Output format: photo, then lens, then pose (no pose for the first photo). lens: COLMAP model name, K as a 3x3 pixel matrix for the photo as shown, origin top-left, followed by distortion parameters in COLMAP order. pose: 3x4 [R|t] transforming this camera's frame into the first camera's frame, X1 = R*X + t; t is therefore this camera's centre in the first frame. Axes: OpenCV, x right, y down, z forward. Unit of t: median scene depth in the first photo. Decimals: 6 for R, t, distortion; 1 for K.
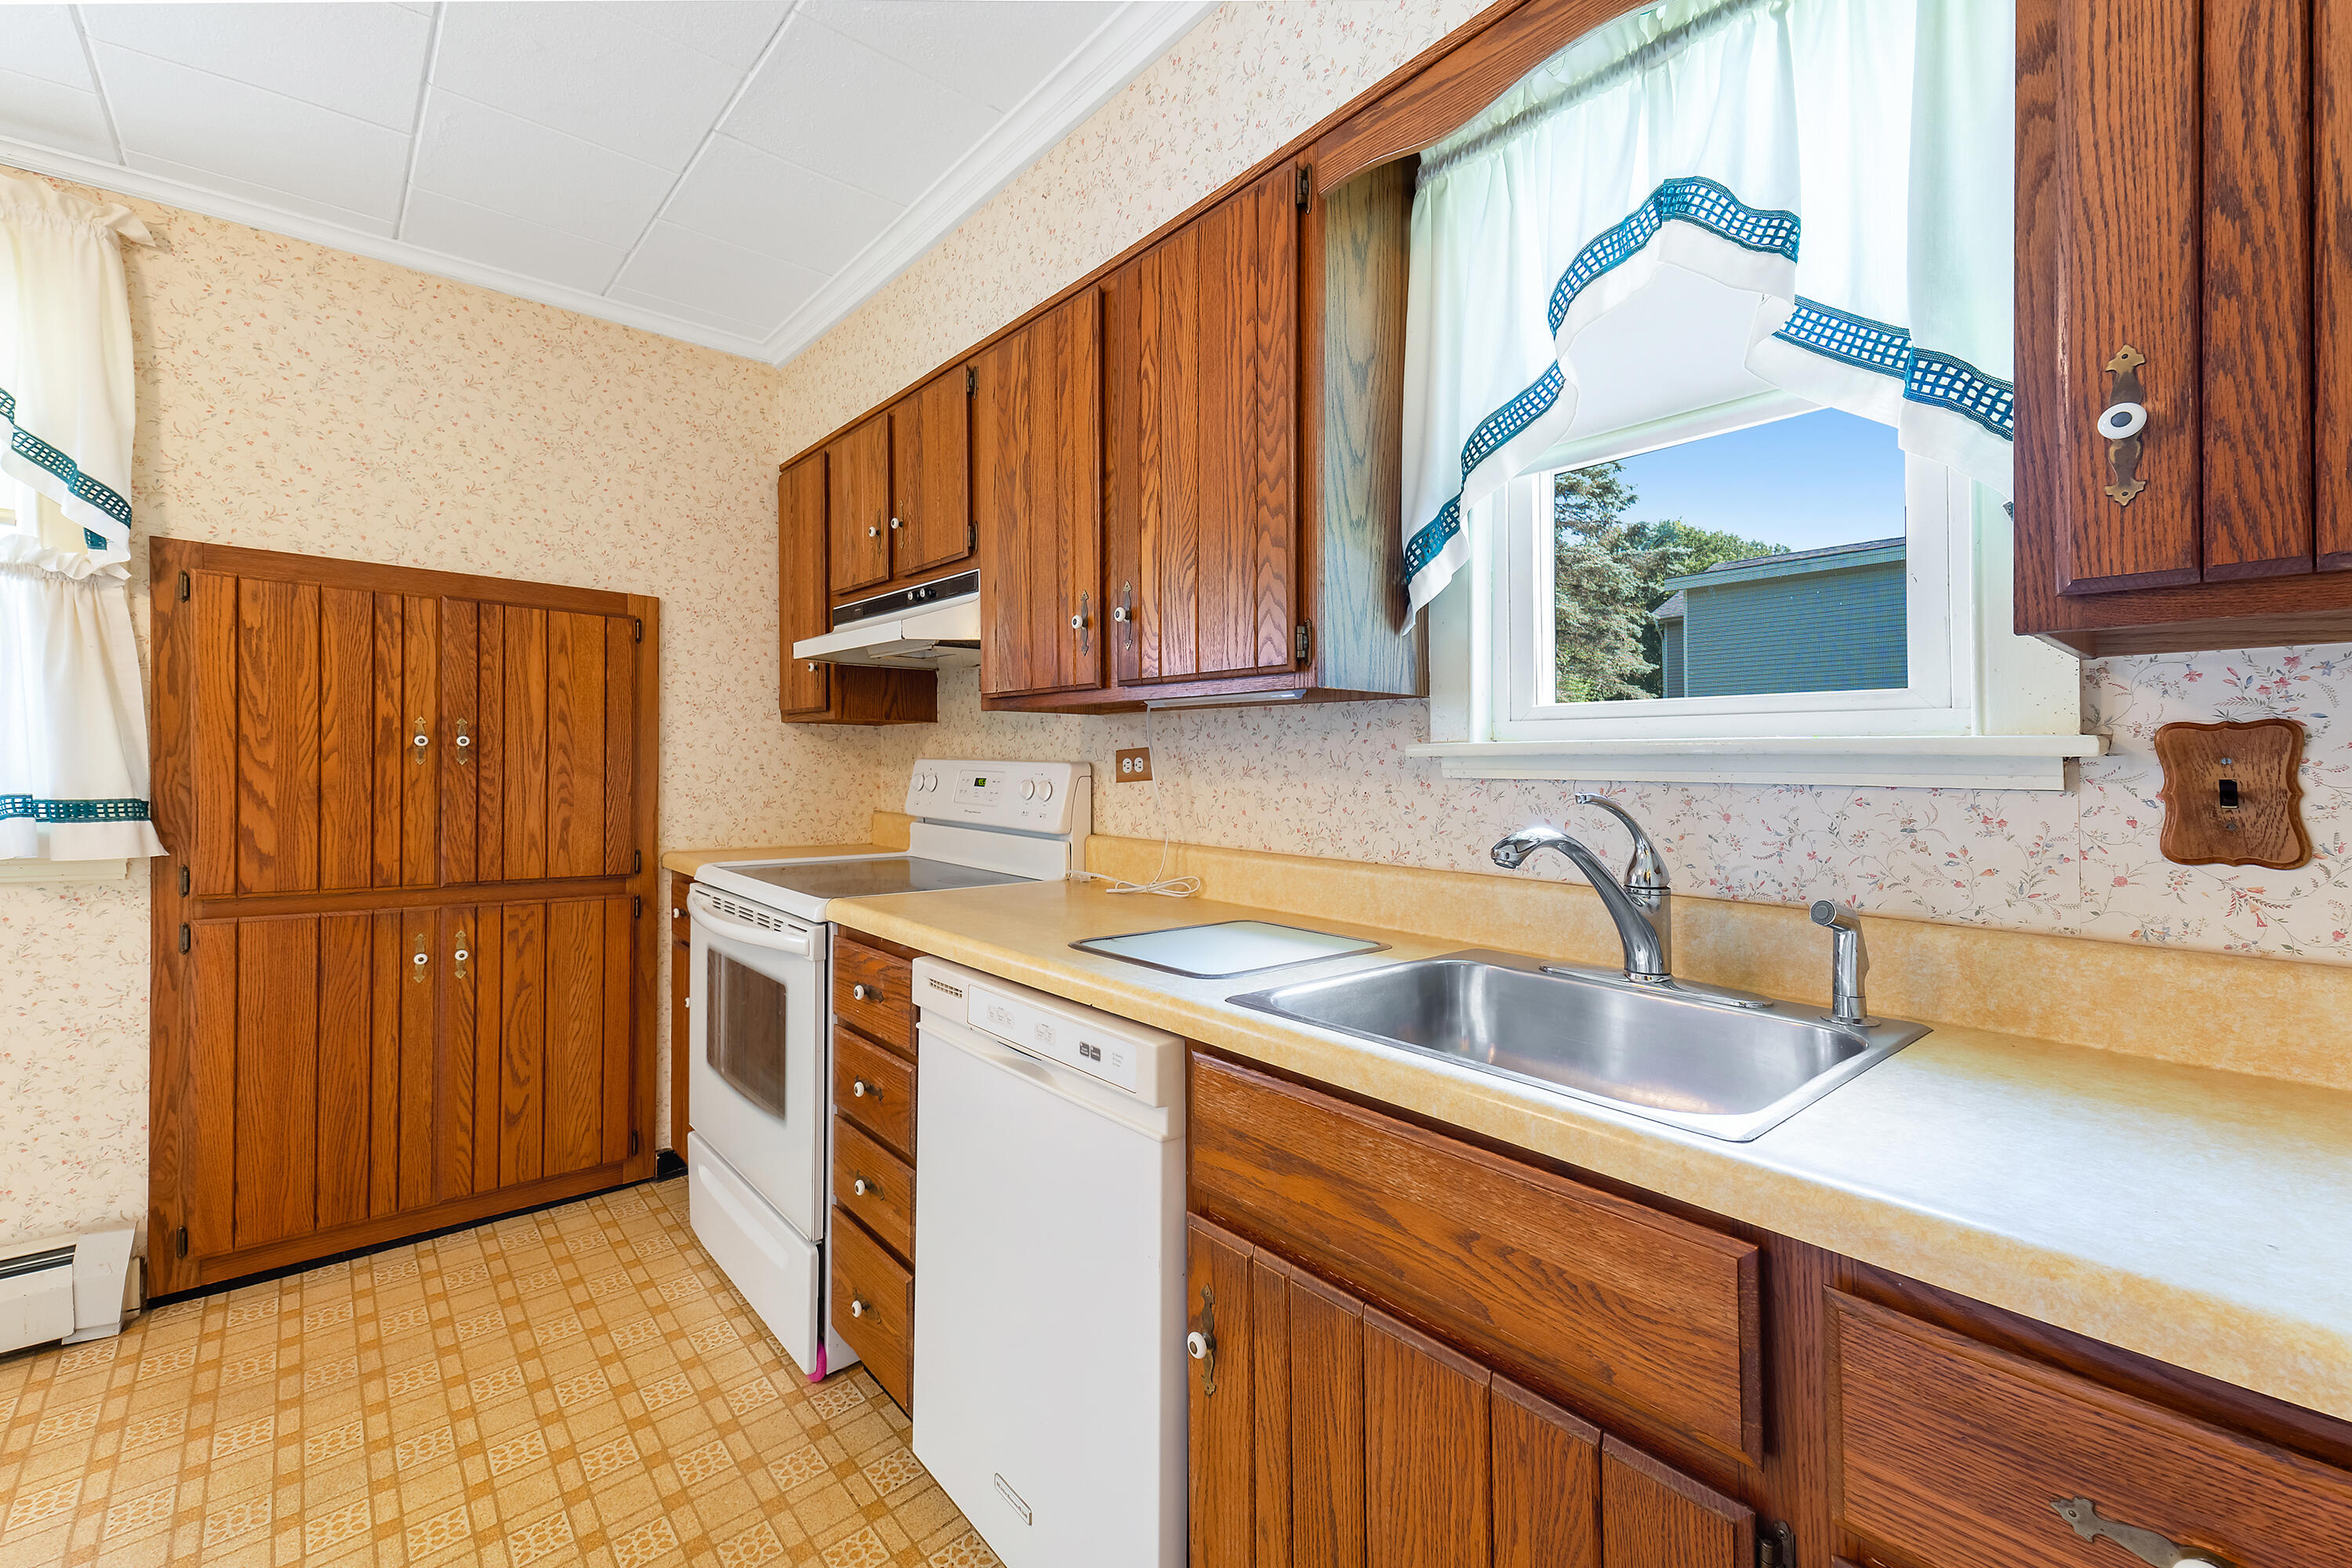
lens RADIAL K [[949.2, 0, 1163.4], [0, 949.2, 767.9], [0, 0, 1]] dist [0.029798, 0.000104]
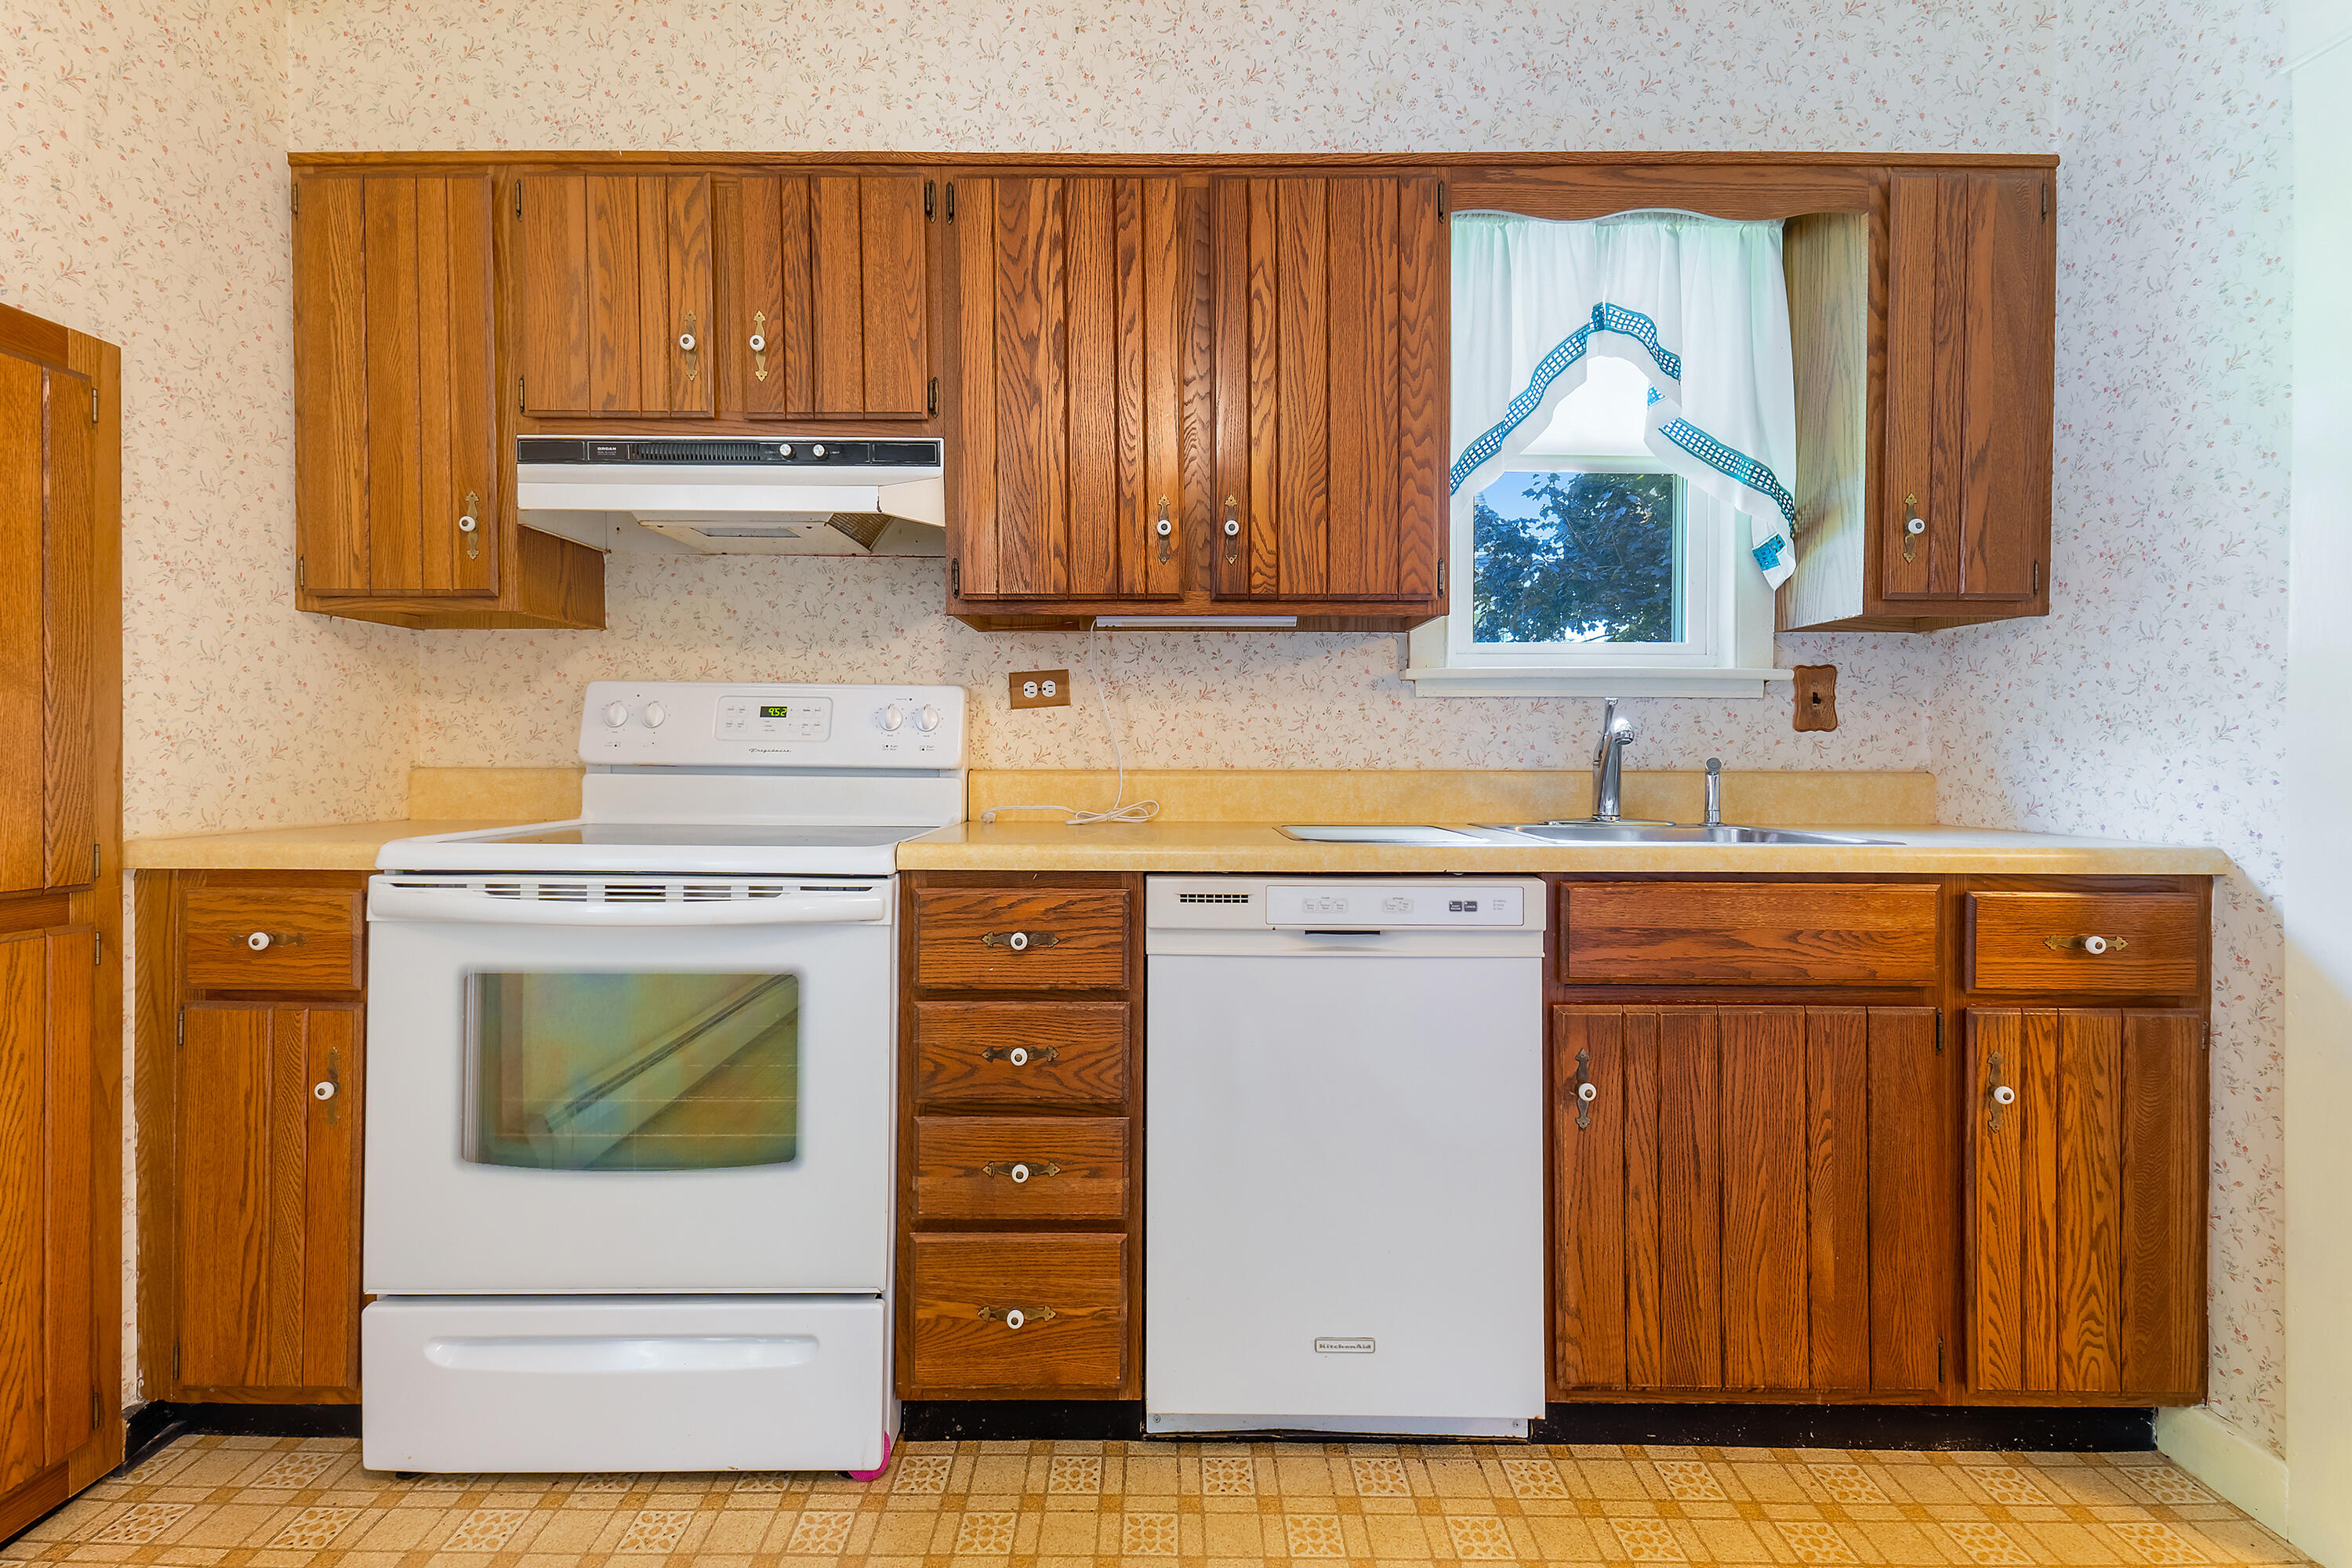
lens RADIAL K [[1135.3, 0, 1181.2], [0, 1135.3, 776.1], [0, 0, 1]] dist [0.027900, -0.004290]
pose [[0.652355, -0.028748, 0.757369, -0.806193], [0.011058, 0.999535, 0.028415, 0.053568], [-0.757833, -0.010162, 0.652369, 0.202252]]
